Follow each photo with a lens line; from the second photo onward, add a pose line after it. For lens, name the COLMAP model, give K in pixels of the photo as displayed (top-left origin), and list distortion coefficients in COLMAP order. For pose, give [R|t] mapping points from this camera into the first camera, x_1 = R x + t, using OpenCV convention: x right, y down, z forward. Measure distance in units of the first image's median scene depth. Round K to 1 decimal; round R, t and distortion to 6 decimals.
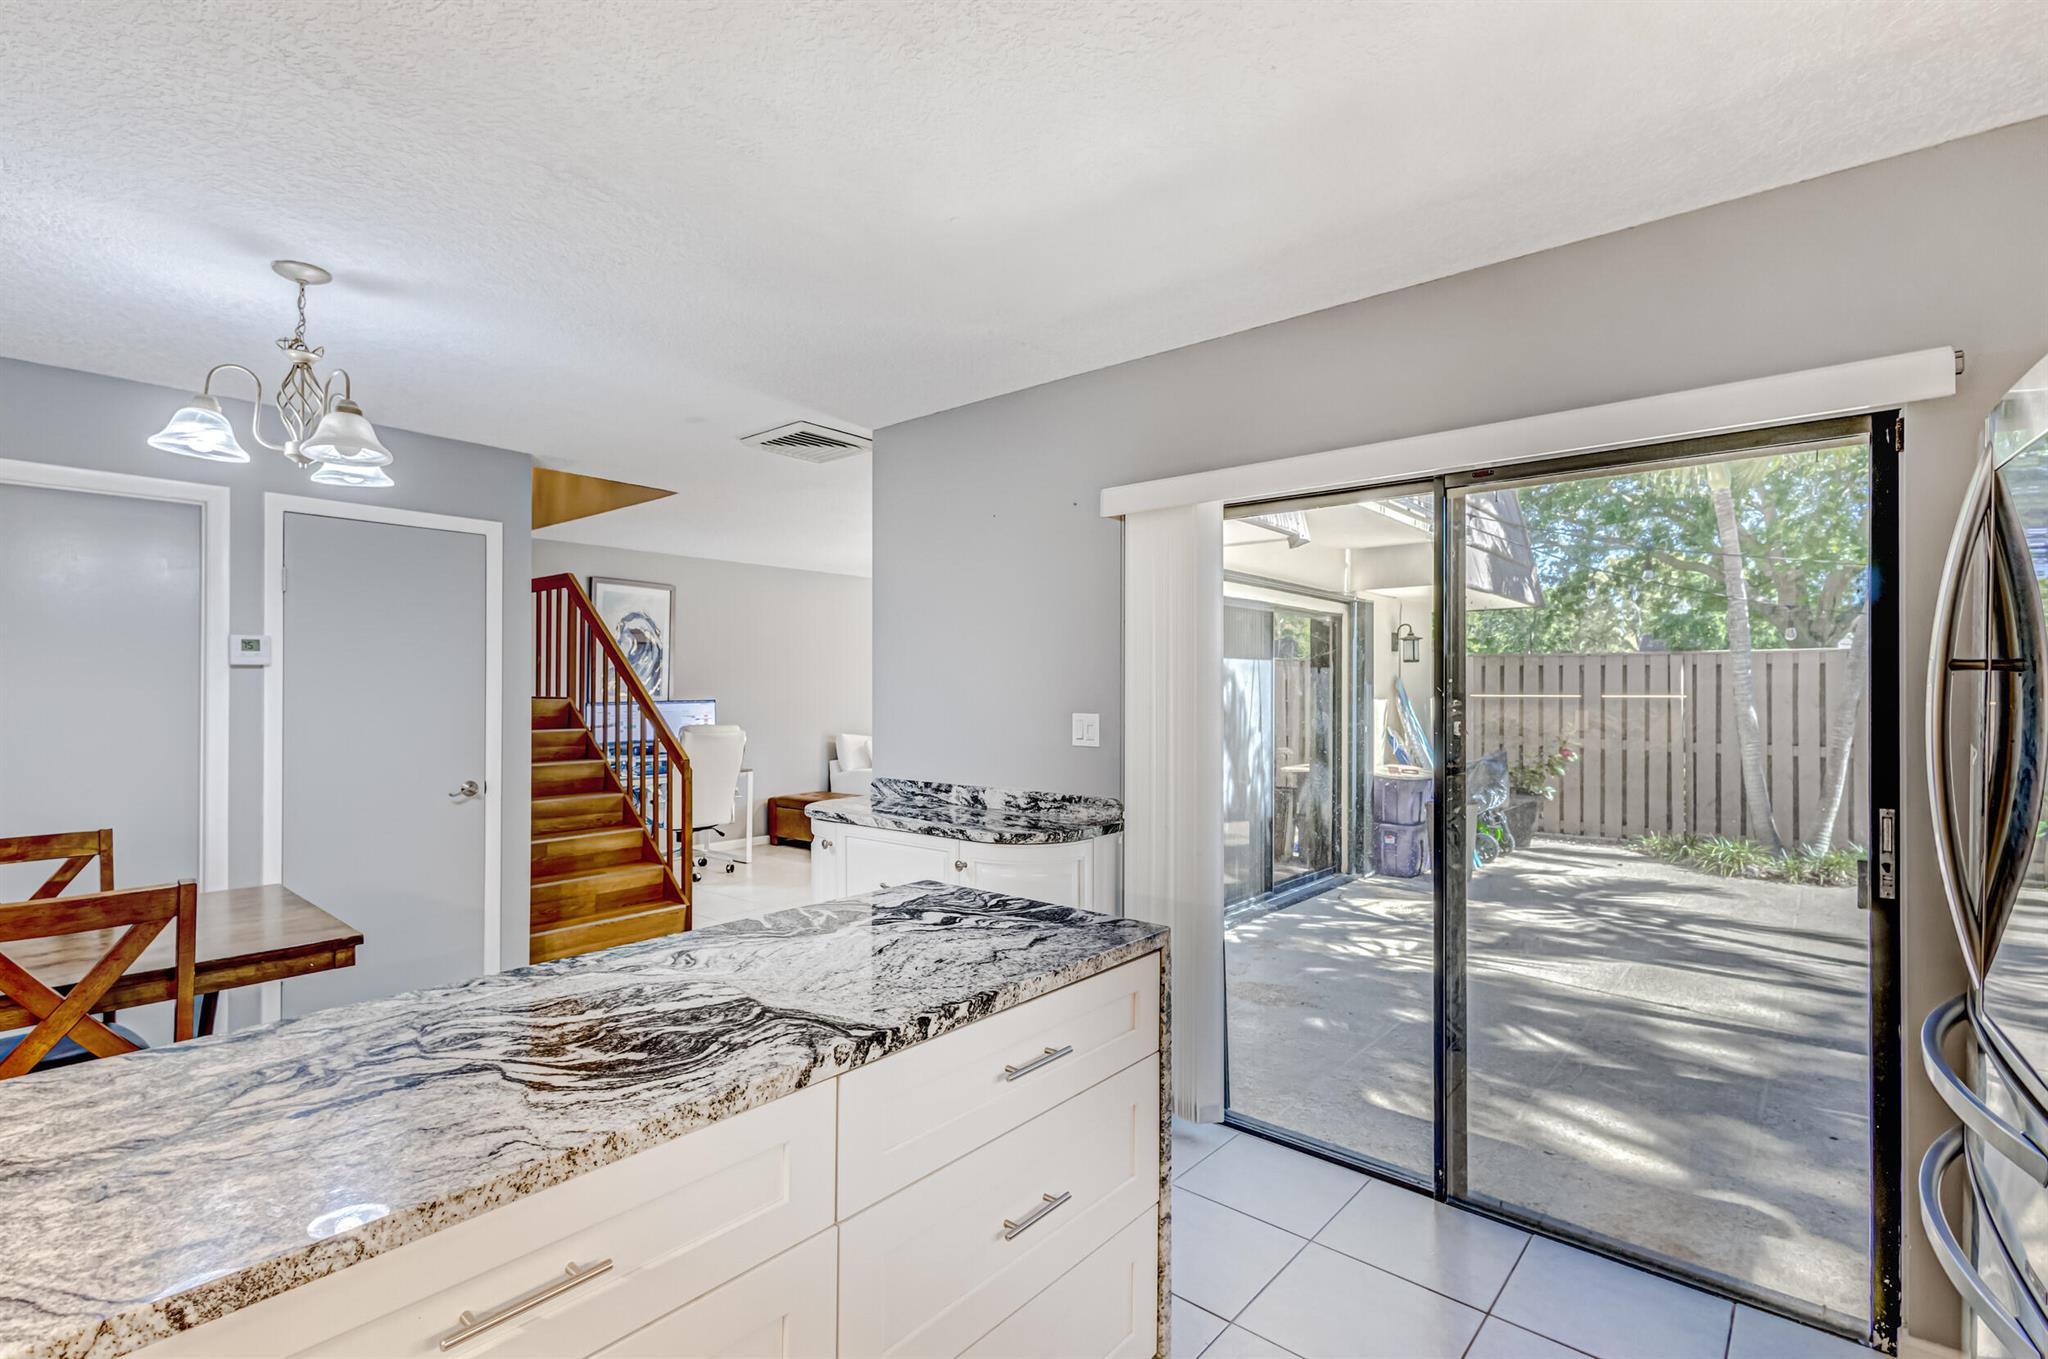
lens RADIAL K [[960.4, 0, 1031.1], [0, 960.4, 691.5], [0, 0, 1]] dist [0.006957, -0.001408]
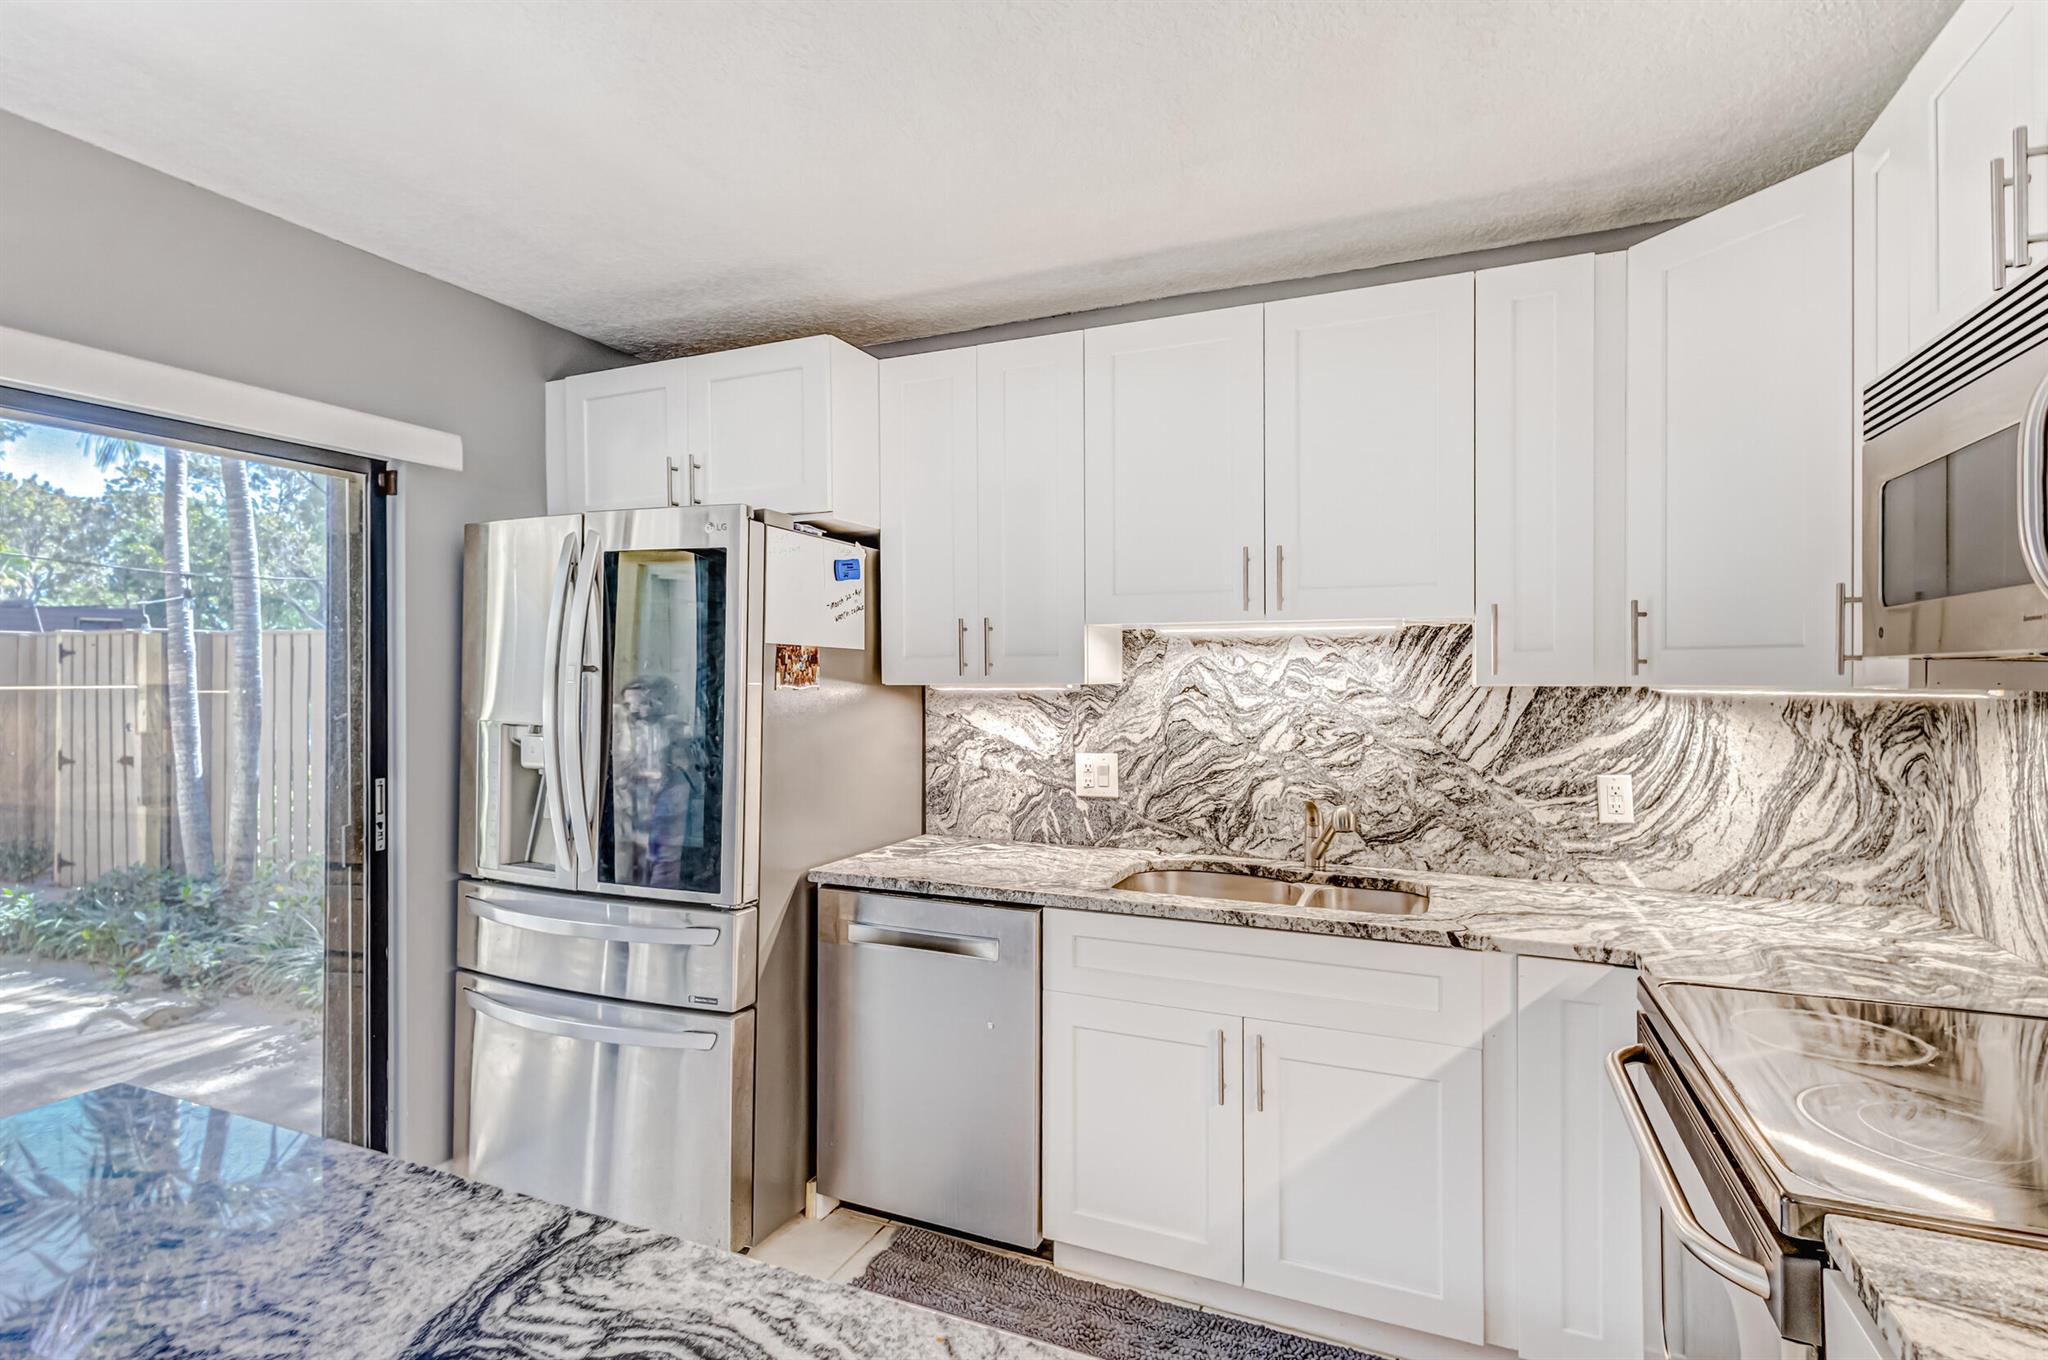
lens RADIAL K [[960.4, 0, 1052.7], [0, 960.4, 670.0], [0, 0, 1]] dist [0.006957, -0.001408]
pose [[-0.293766, 0.007365, 0.955849, -0.322842], [0.003573, 0.999972, -0.006607, -0.006153], [-0.955871, 0.001474, -0.293784, 0.317609]]
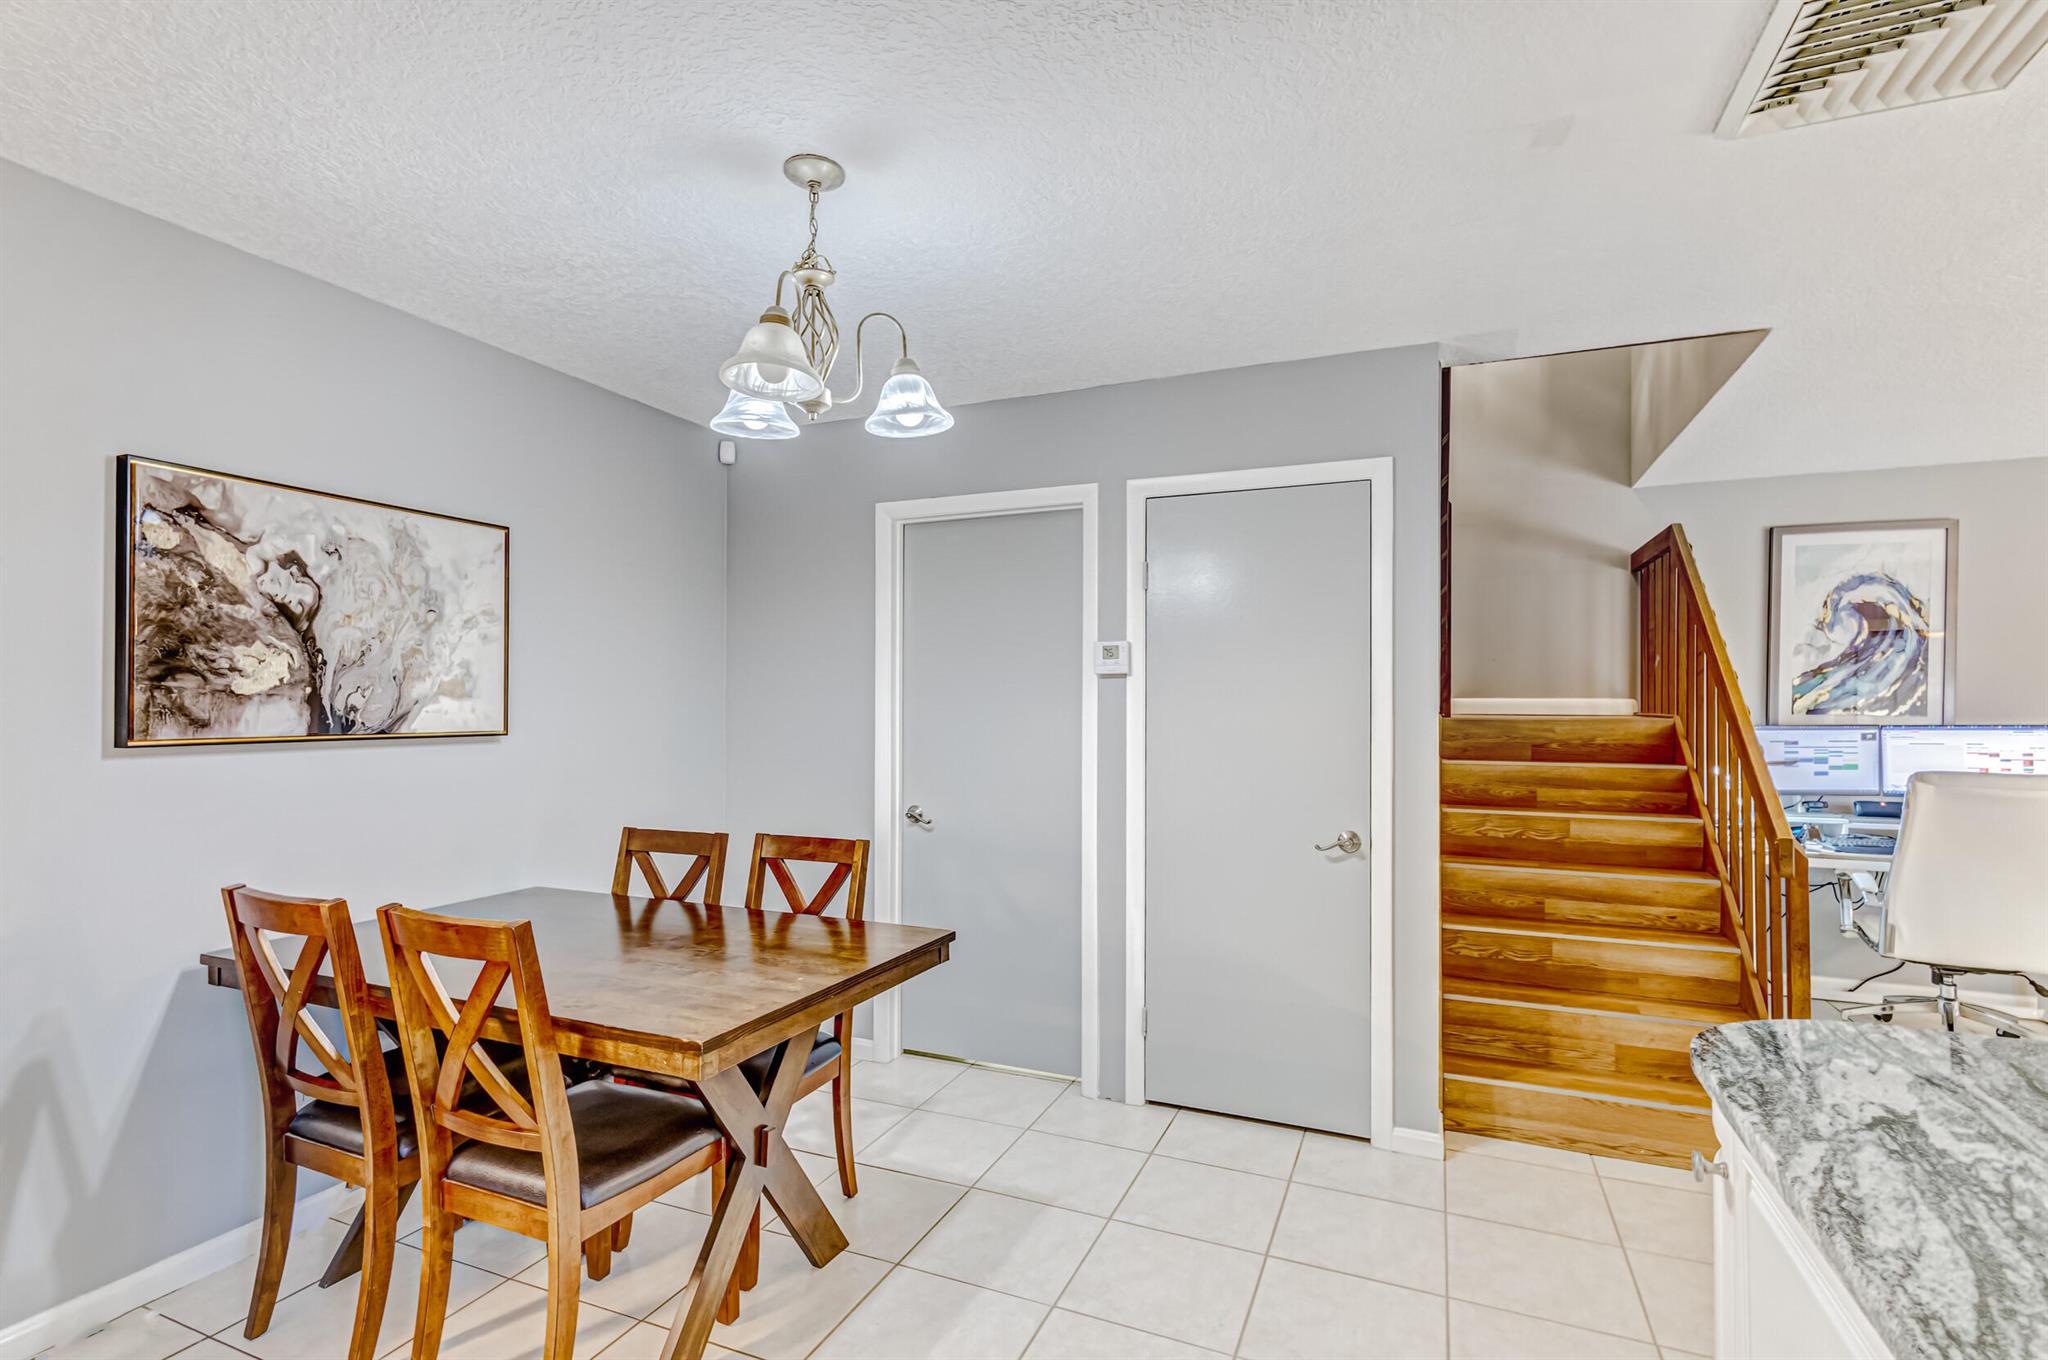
lens RADIAL K [[960.4, 0, 1038.4], [0, 960.4, 685.5], [0, 0, 1]] dist [0.006957, -0.001408]
pose [[0.292619, -0.015652, -0.956101, 0.030149], [-0.007054, 0.999803, -0.018526, 0.000655], [0.956203, 0.012165, 0.292451, 0.673186]]
